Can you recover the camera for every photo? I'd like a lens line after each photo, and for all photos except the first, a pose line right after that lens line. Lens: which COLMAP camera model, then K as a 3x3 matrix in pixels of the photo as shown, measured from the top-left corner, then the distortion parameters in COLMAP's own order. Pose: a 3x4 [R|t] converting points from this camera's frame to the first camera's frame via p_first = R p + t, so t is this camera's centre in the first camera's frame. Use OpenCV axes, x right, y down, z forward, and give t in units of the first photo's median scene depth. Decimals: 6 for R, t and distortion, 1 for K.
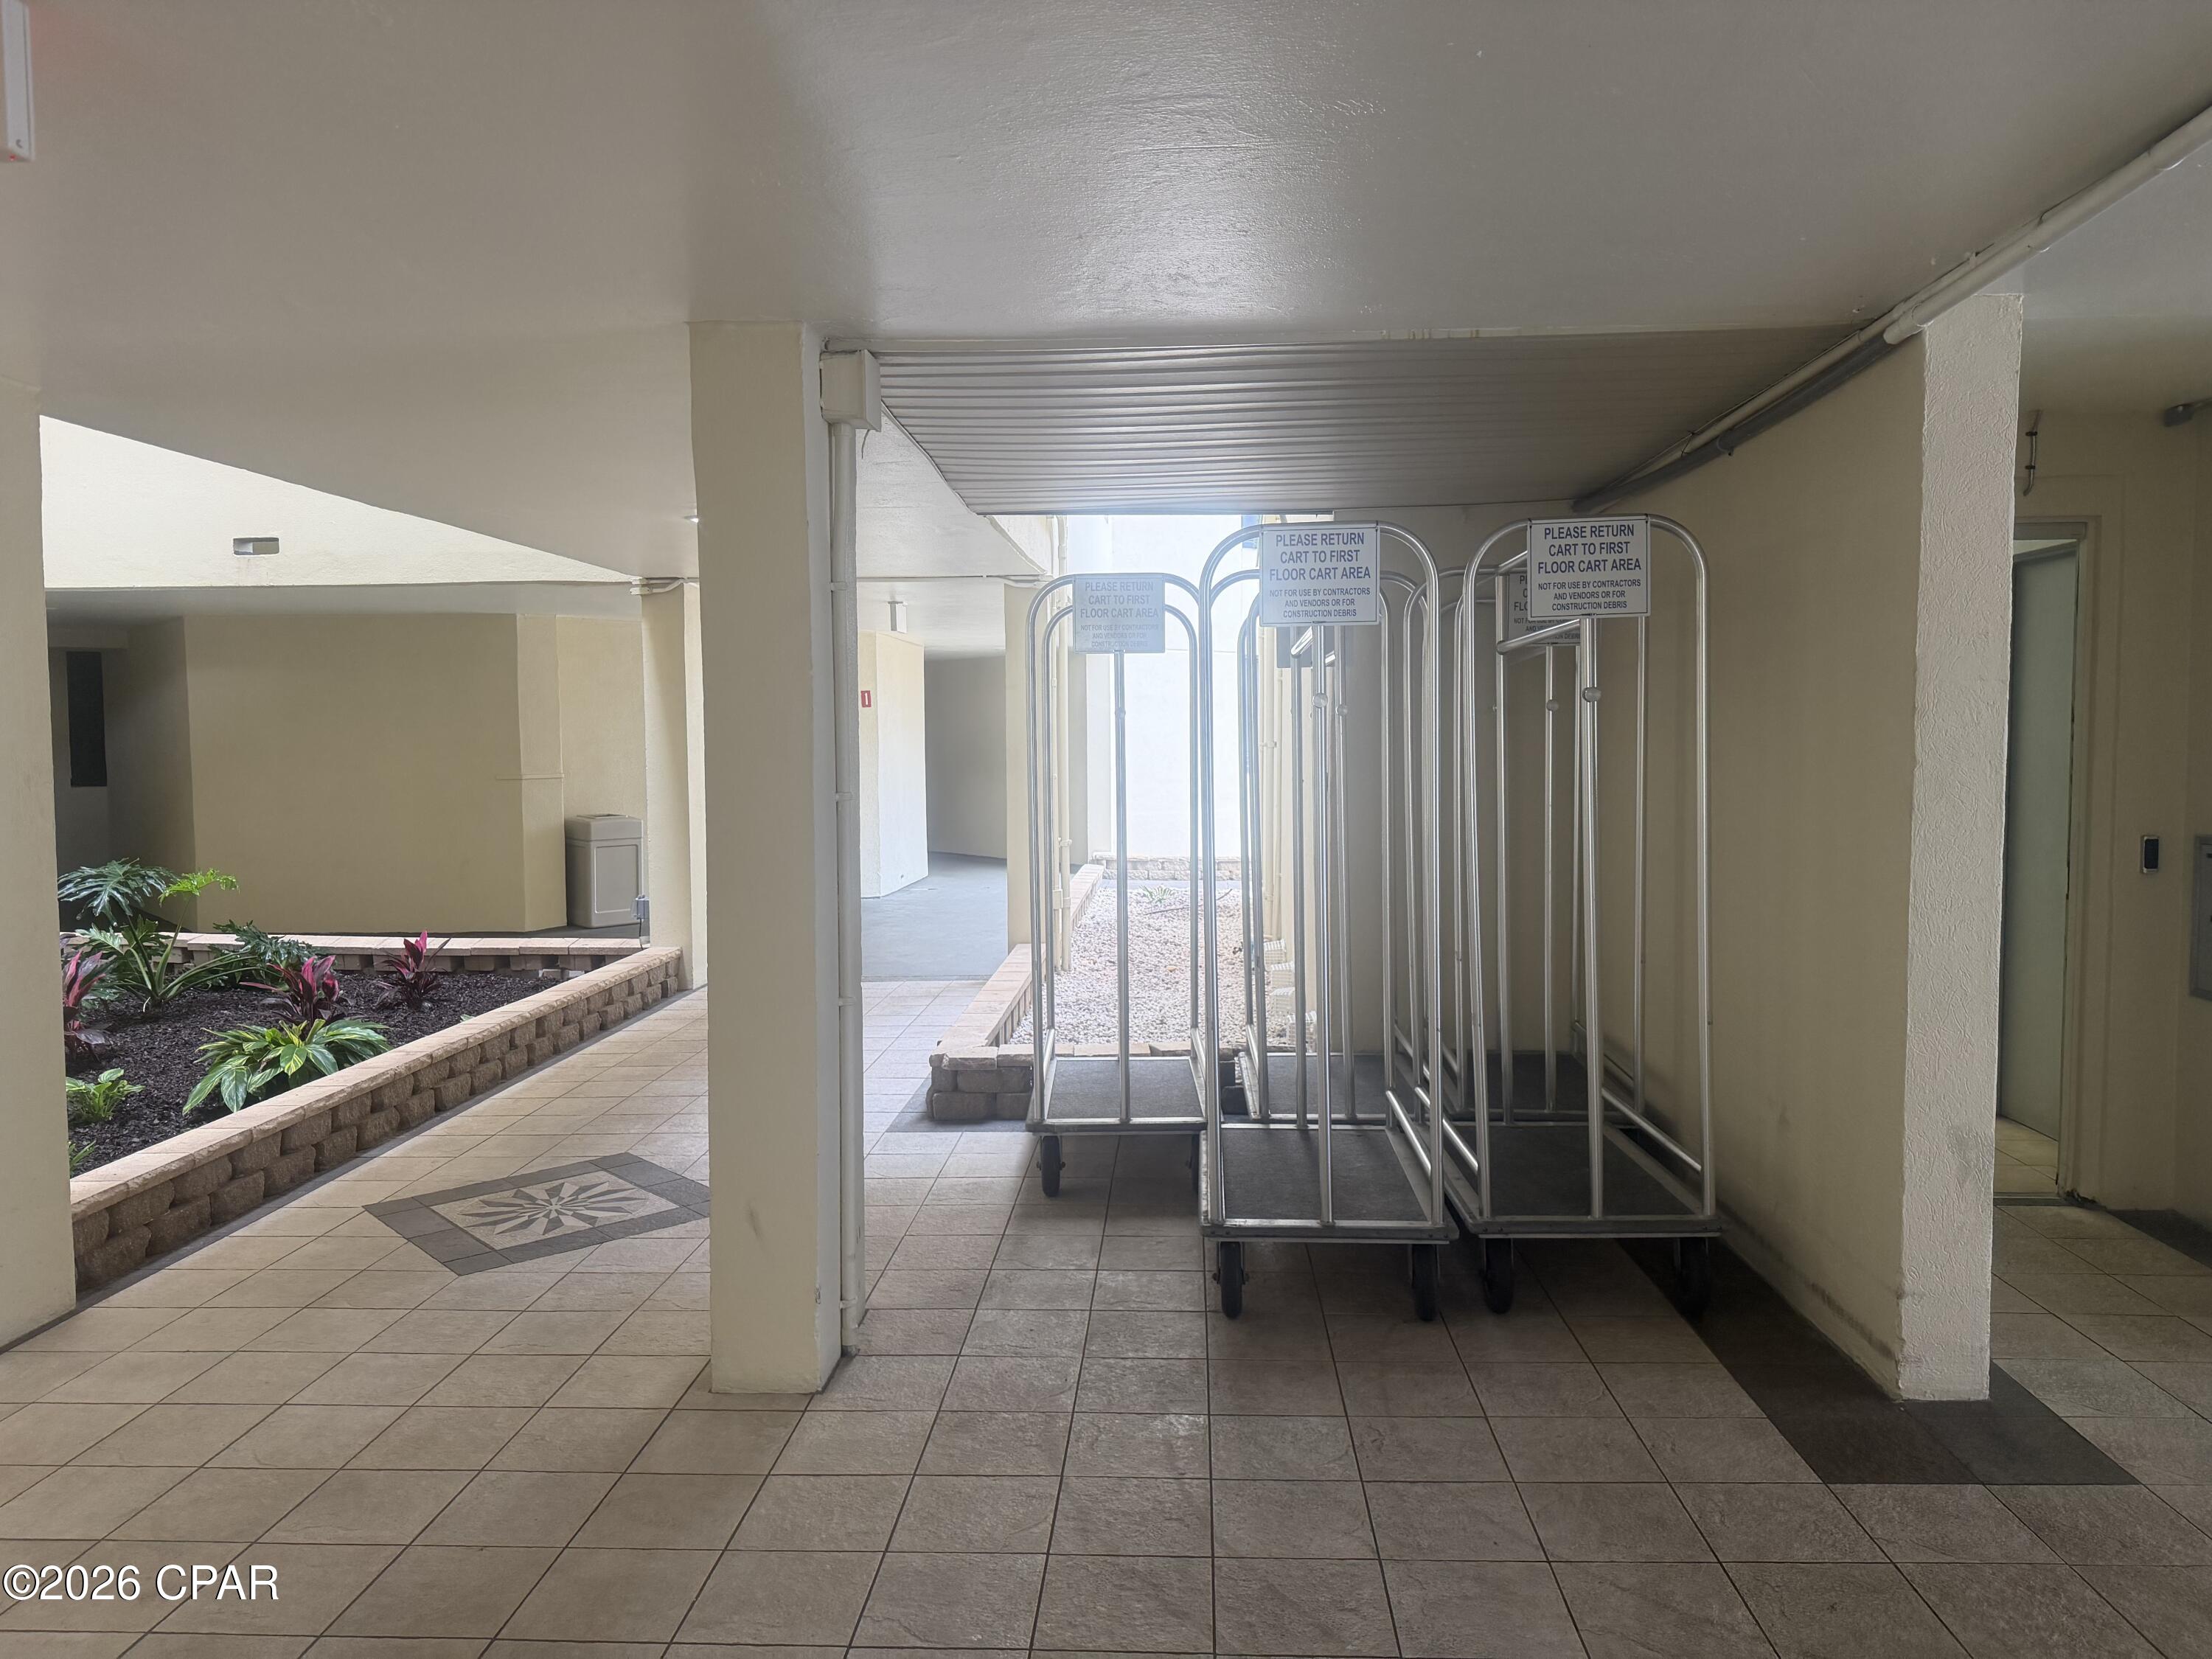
lens RADIAL K [[1564.1, 0, 1112.2], [0, 1564.1, 849.2], [0, 0, 1]] dist [0.042440, -0.032303]
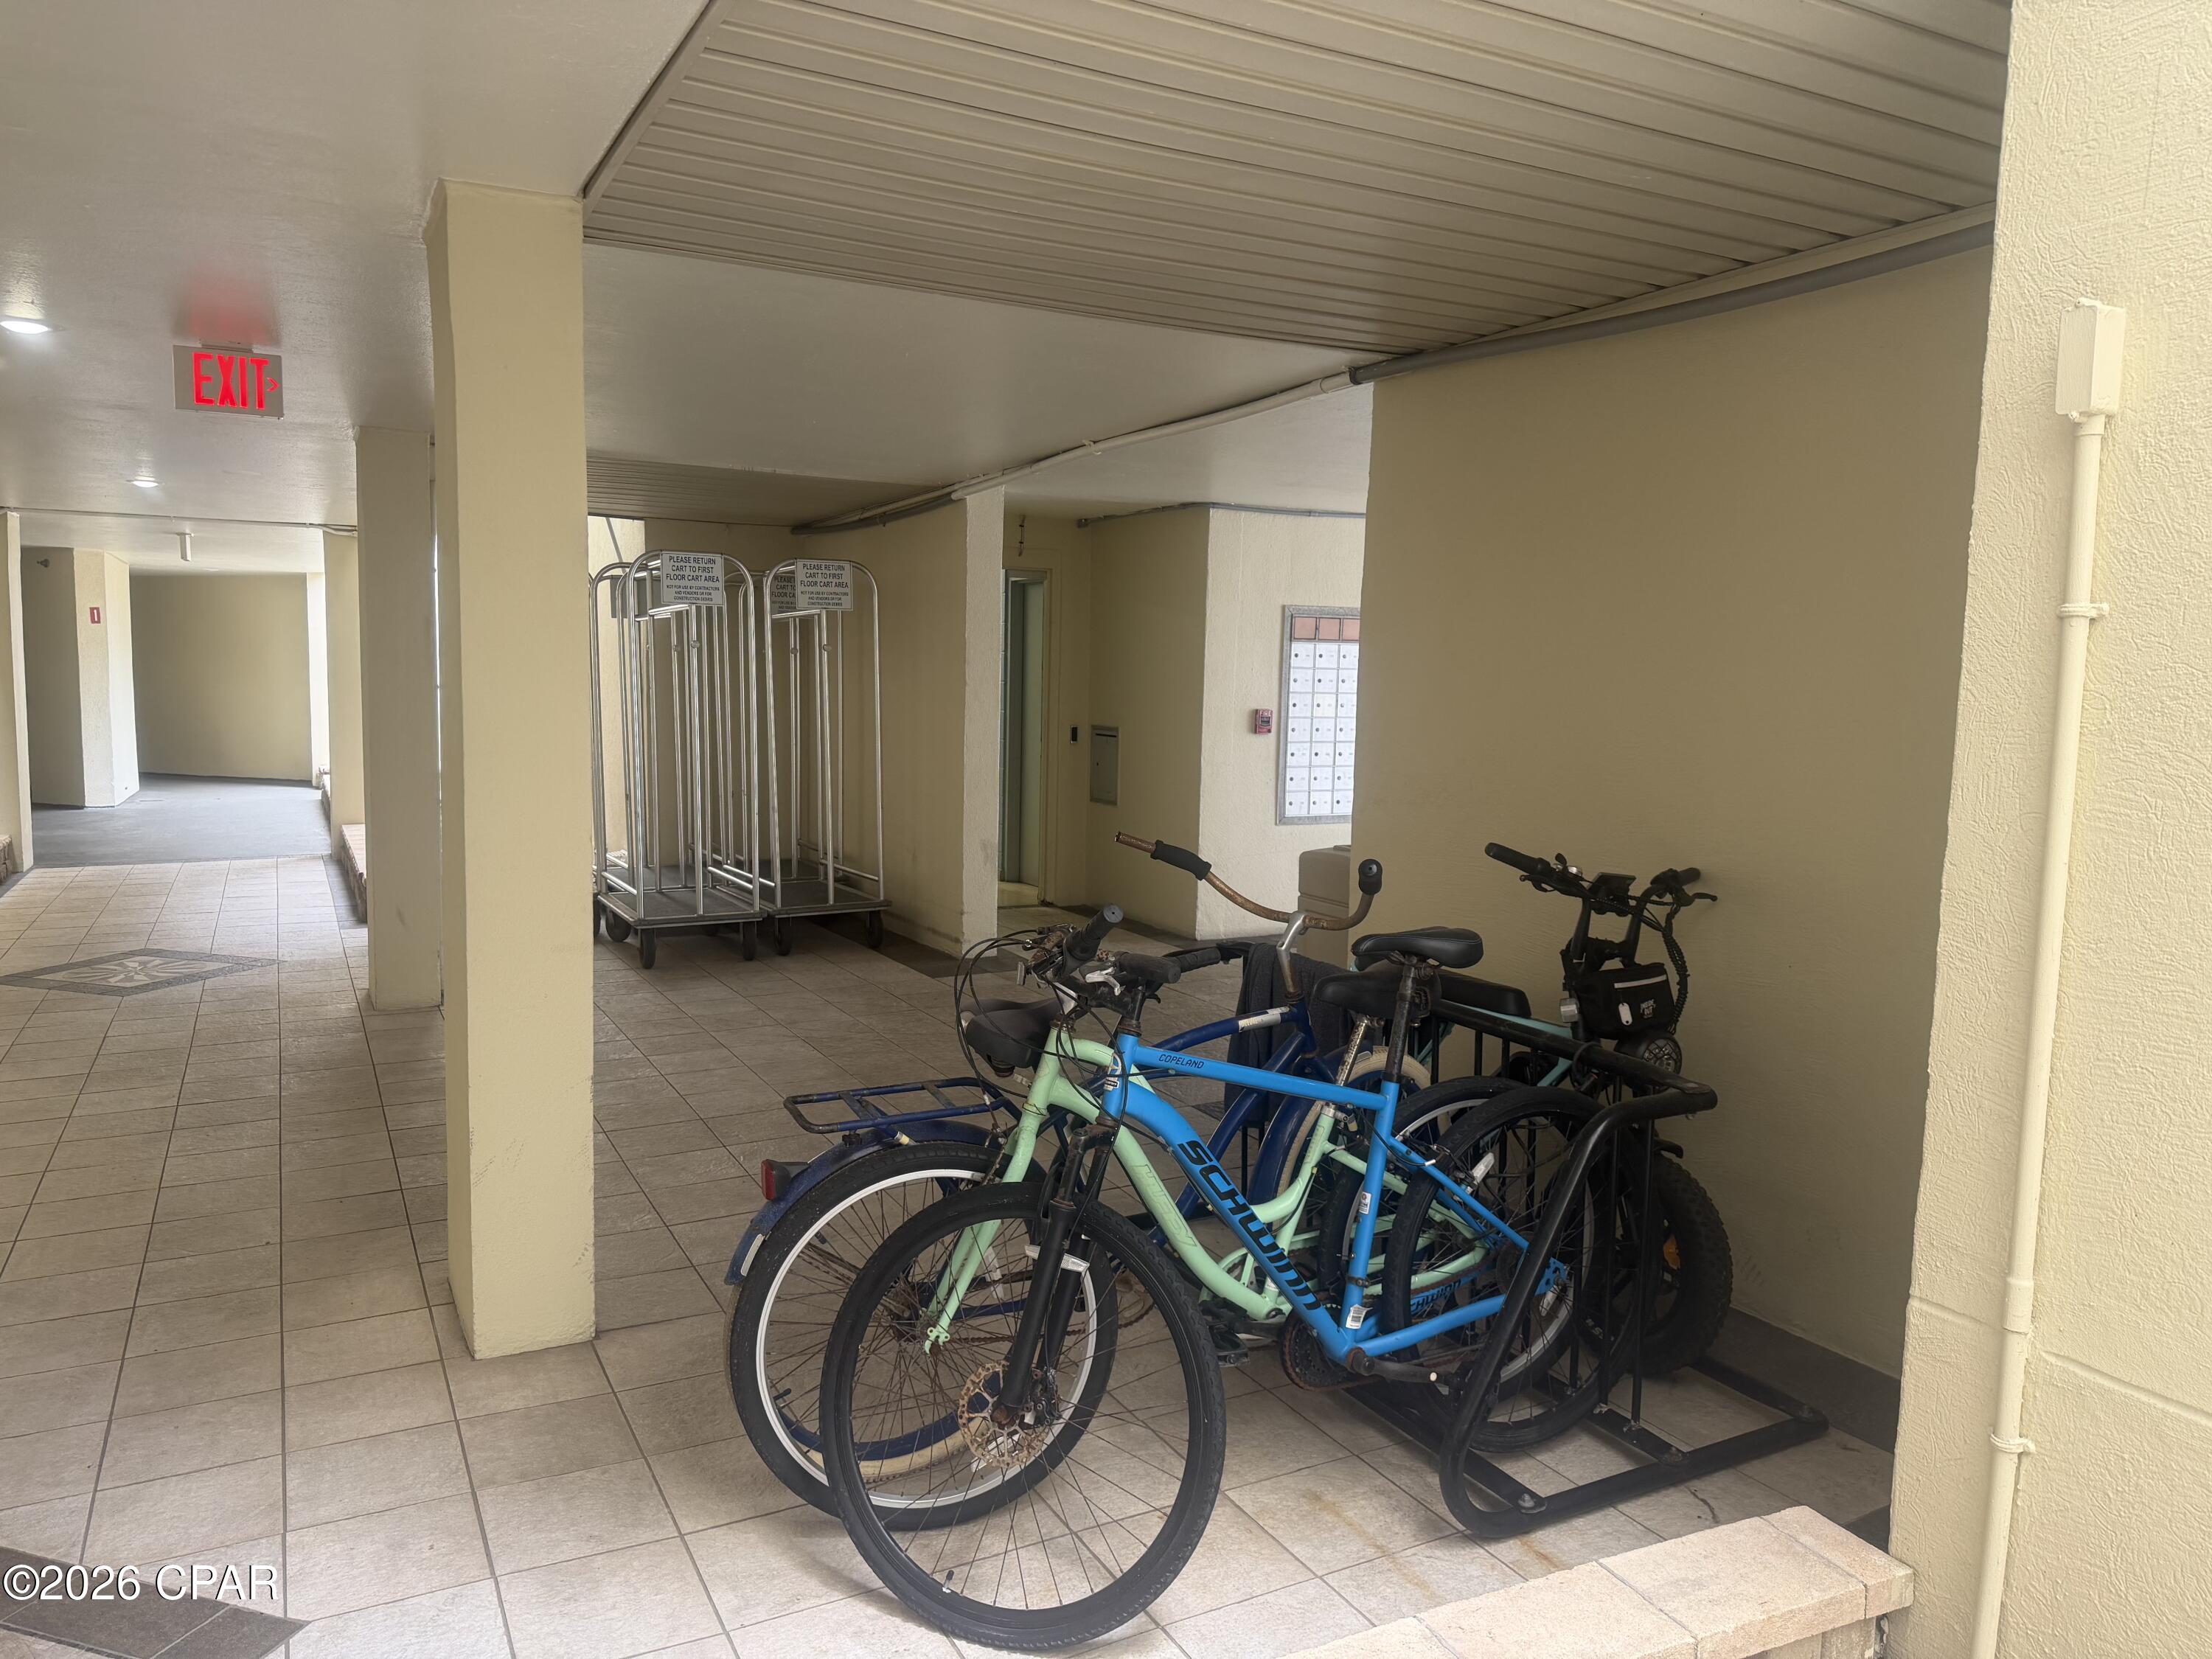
lens RADIAL K [[1570.7, 0, 1106.0], [0, 1570.7, 829.5], [0, 0, 1]] dist [0.029278, -0.034427]
pose [[0.860601, -0.021887, 0.508810, -0.426355], [0.008299, 0.999546, 0.028959, 0.081918], [-0.509213, -0.020699, 0.860392, -0.946562]]
